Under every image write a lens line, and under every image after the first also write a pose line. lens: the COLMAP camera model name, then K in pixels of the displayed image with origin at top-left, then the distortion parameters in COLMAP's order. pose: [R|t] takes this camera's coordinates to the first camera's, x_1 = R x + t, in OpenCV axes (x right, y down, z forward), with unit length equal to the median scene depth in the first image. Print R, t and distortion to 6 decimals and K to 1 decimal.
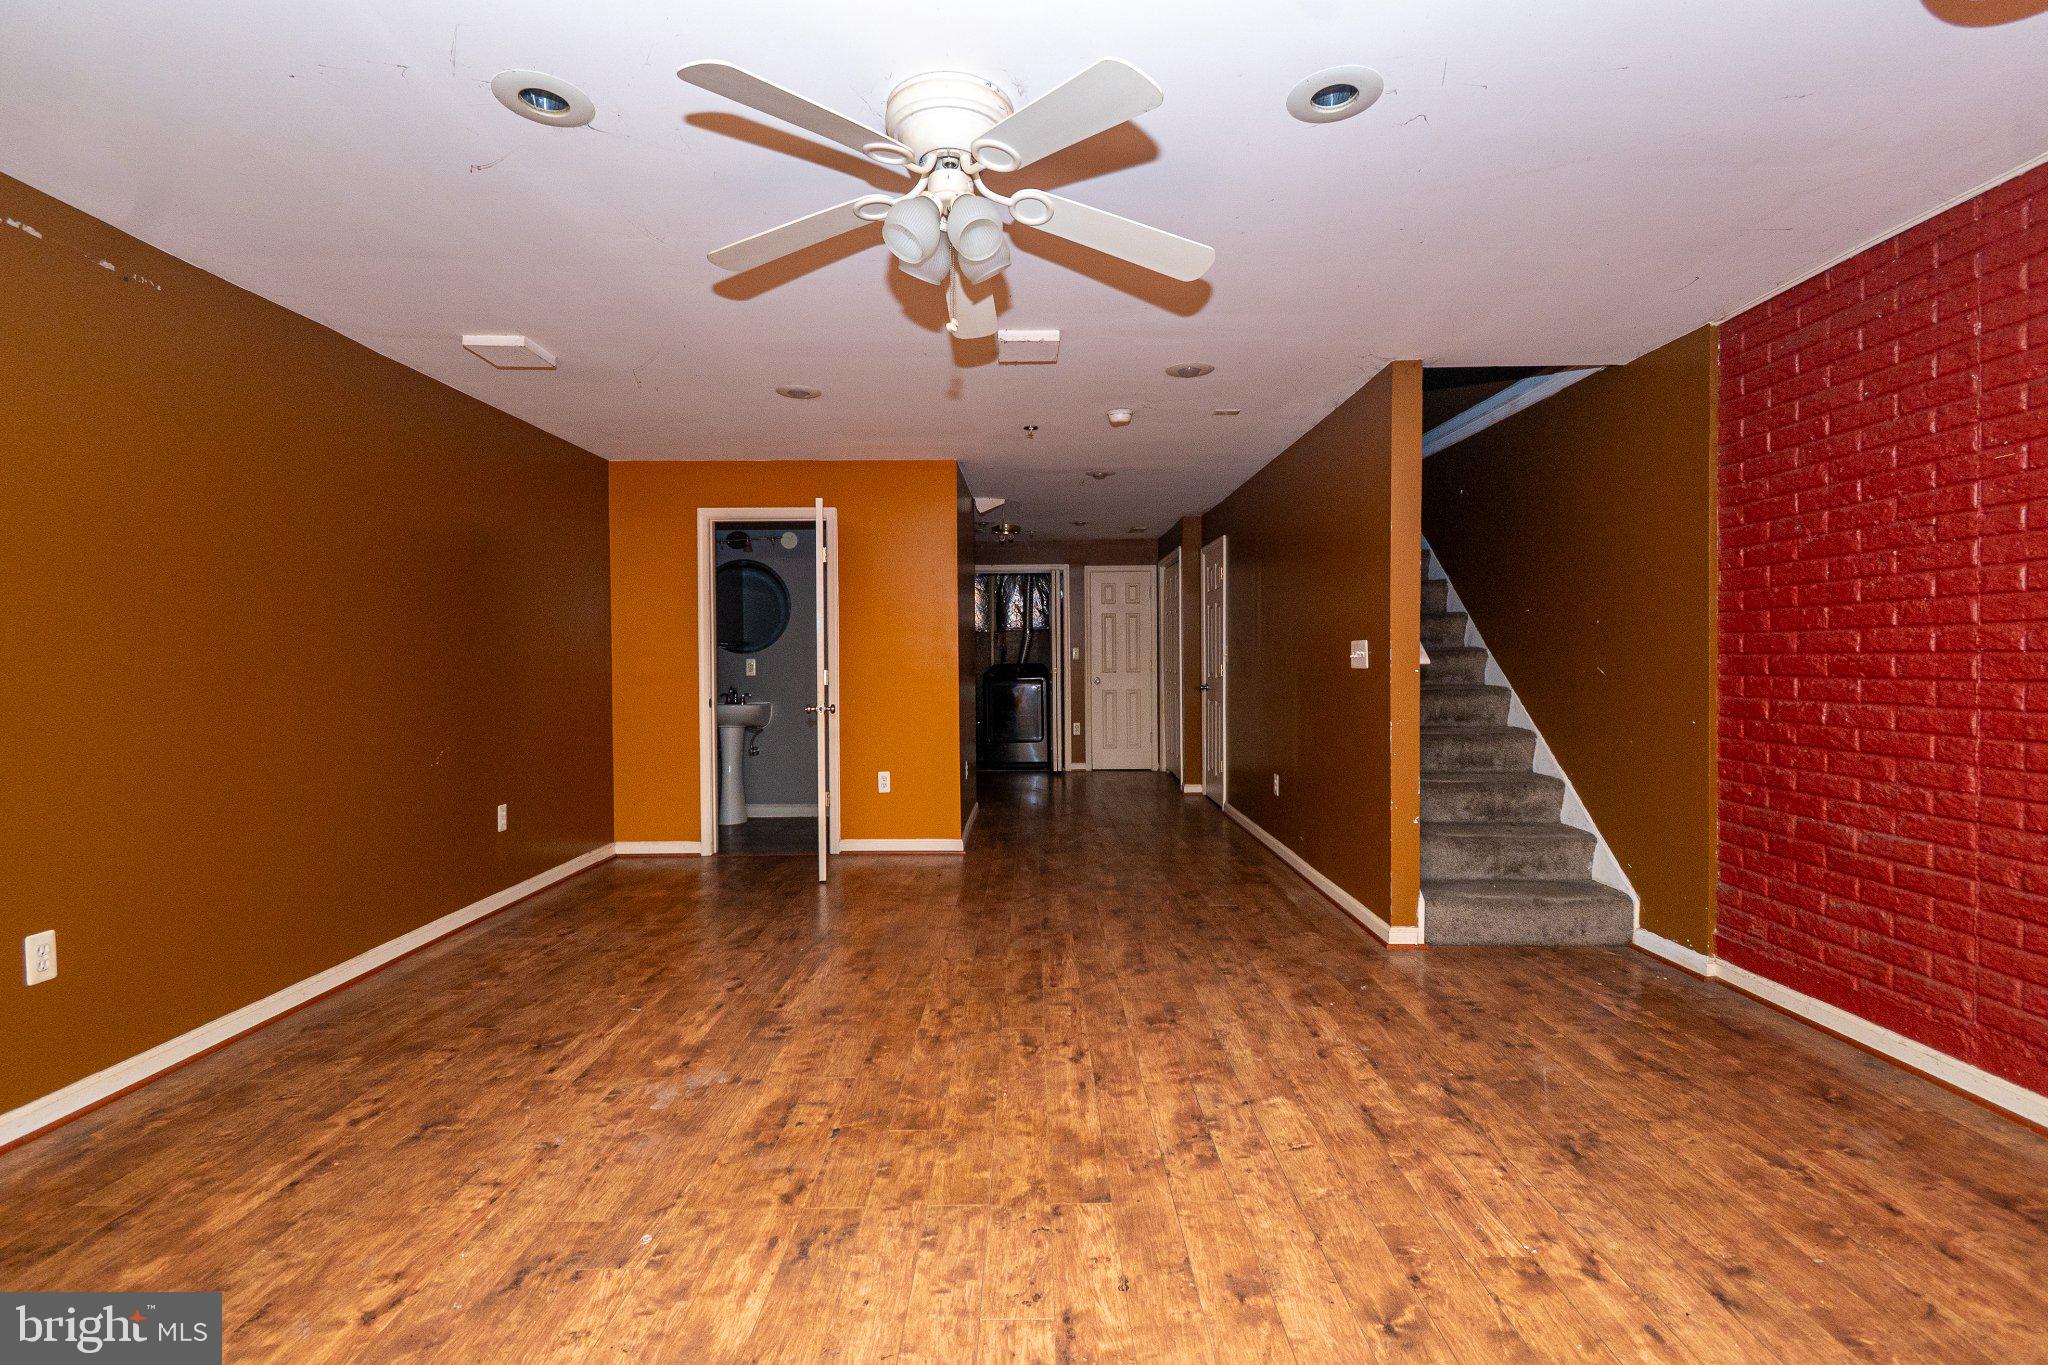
lens RADIAL K [[901.6, 0, 1028.0], [0, 901.6, 673.8], [0, 0, 1]] dist [0.008611, -0.006396]
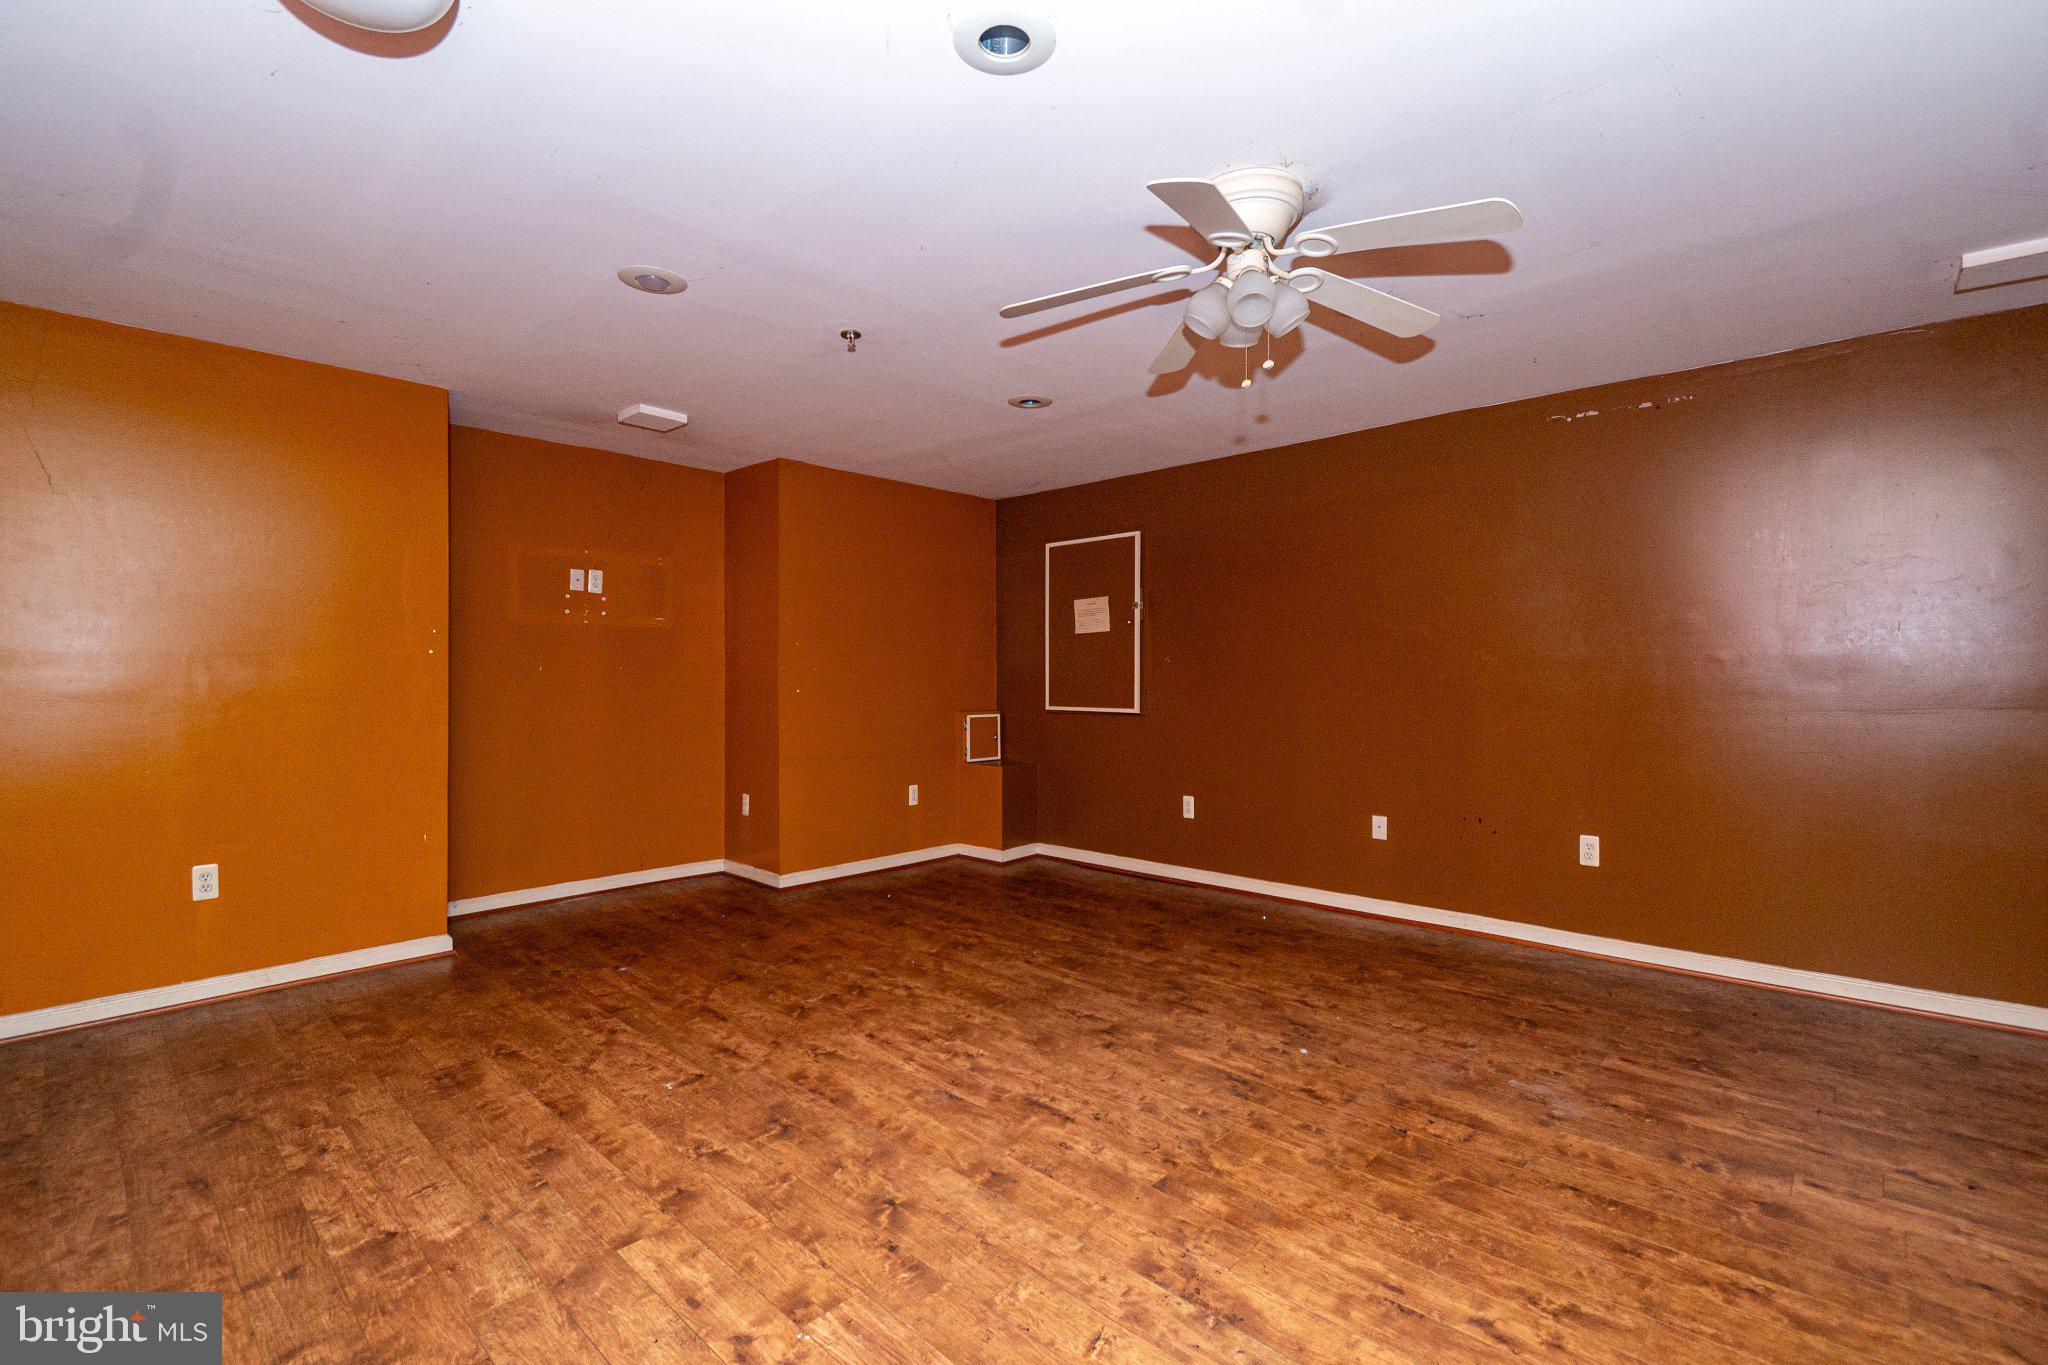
lens RADIAL K [[901.6, 0, 1032.1], [0, 901.6, 679.3], [0, 0, 1]] dist [0.008611, -0.006396]
pose [[-0.676600, 0.008502, -0.736302, 0.734877], [-0.006849, 0.999817, 0.017839, -0.020363], [0.736319, 0.017112, -0.676418, 1.226062]]
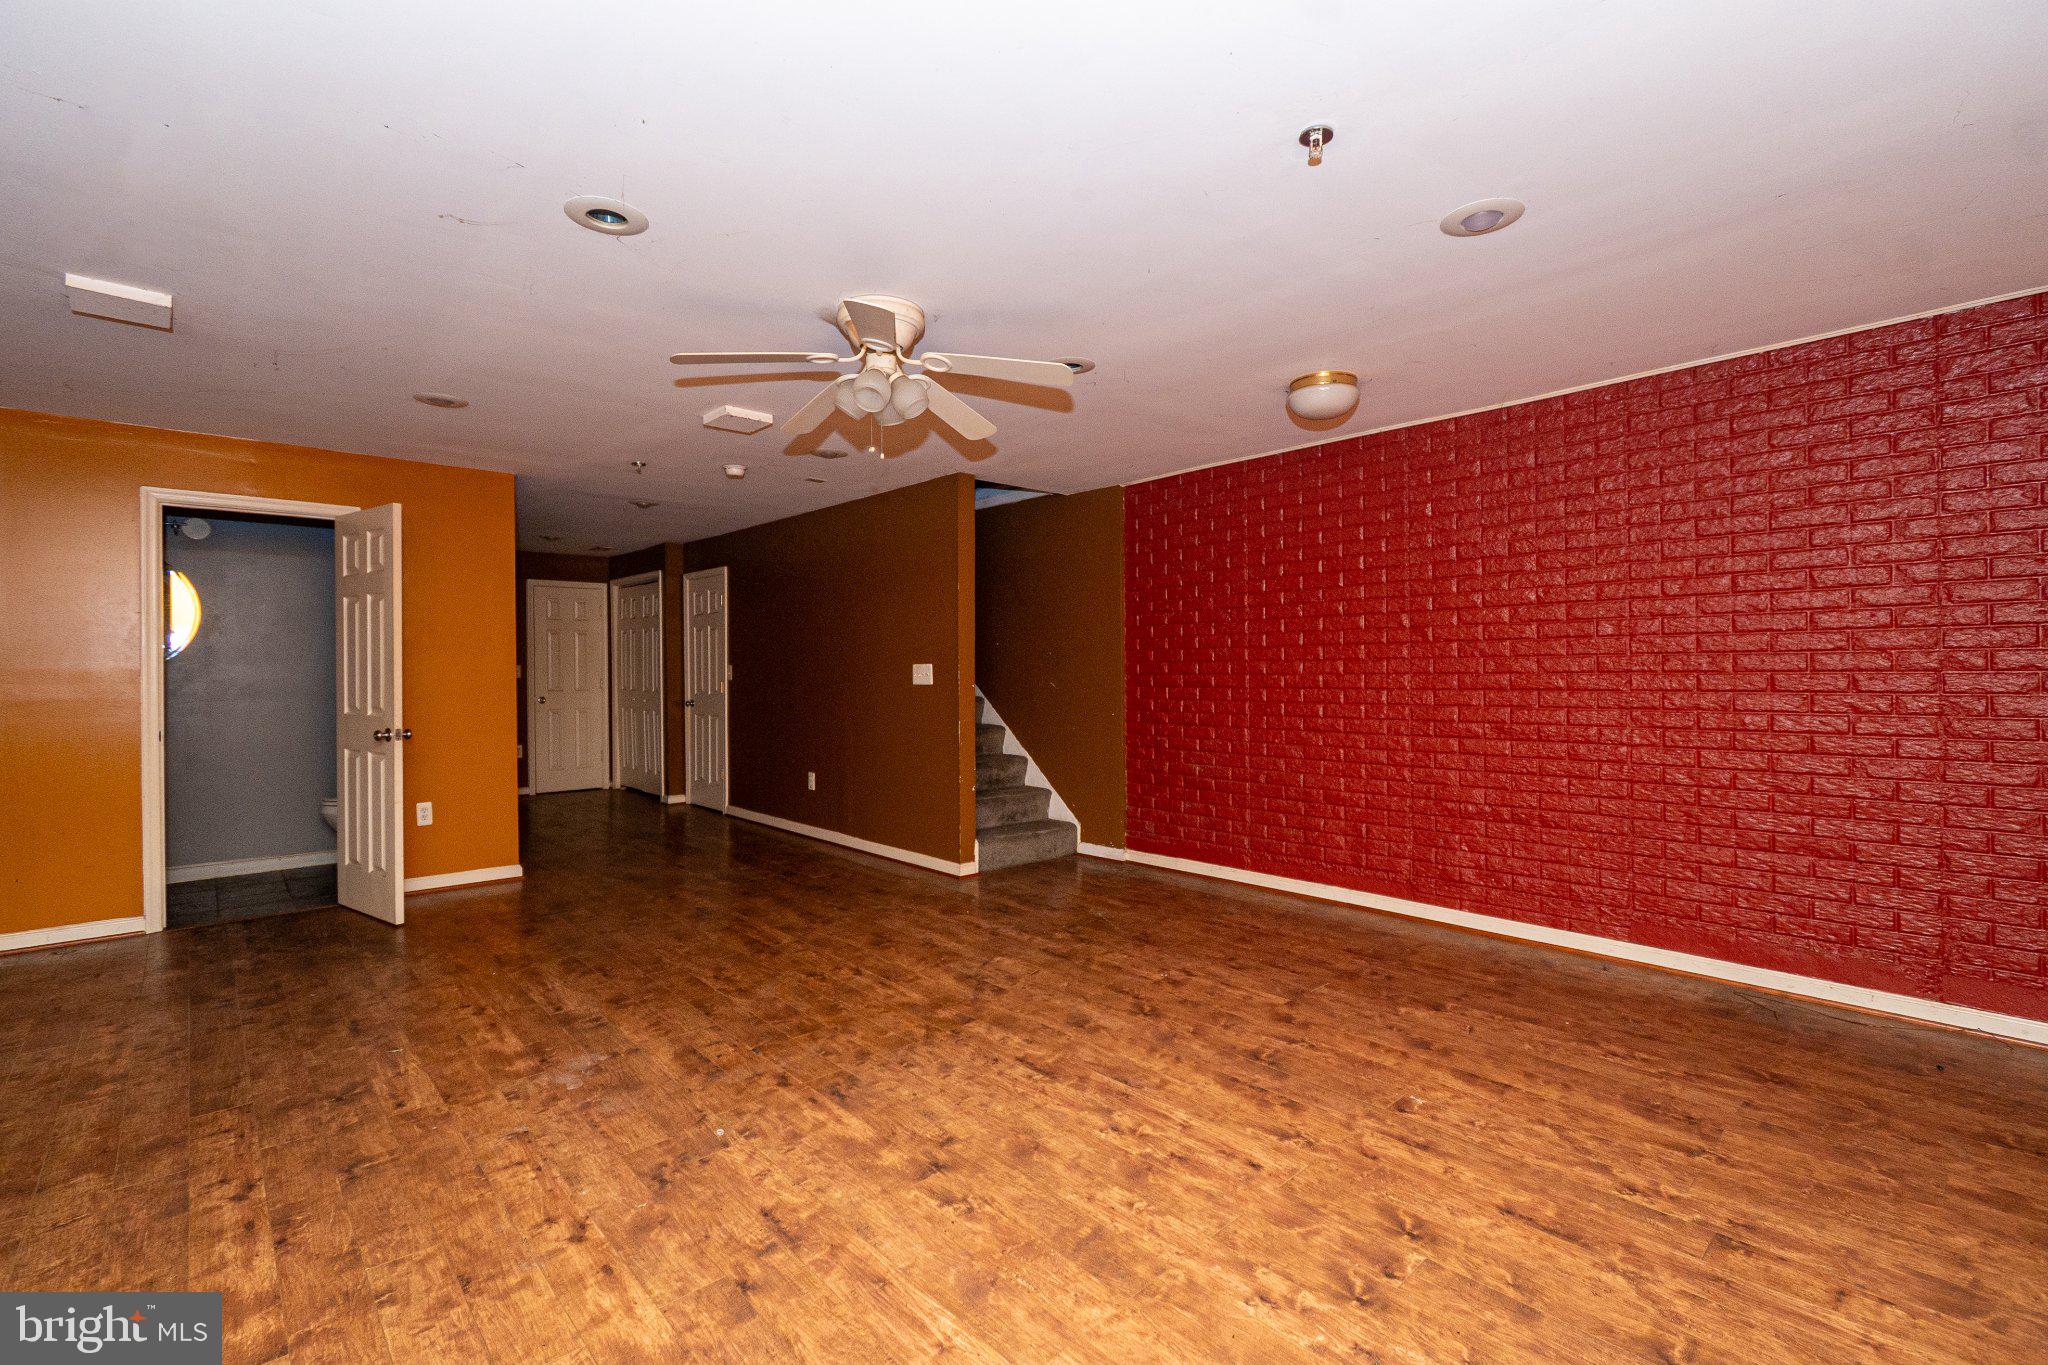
lens RADIAL K [[901.6, 0, 1025.8], [0, 901.6, 672.6], [0, 0, 1]] dist [0.008611, -0.006396]
pose [[0.734194, -0.000348, 0.678940, -0.711531], [0.012963, 0.999825, -0.013506, -0.005714], [-0.678816, 0.018717, 0.734070, -0.186738]]
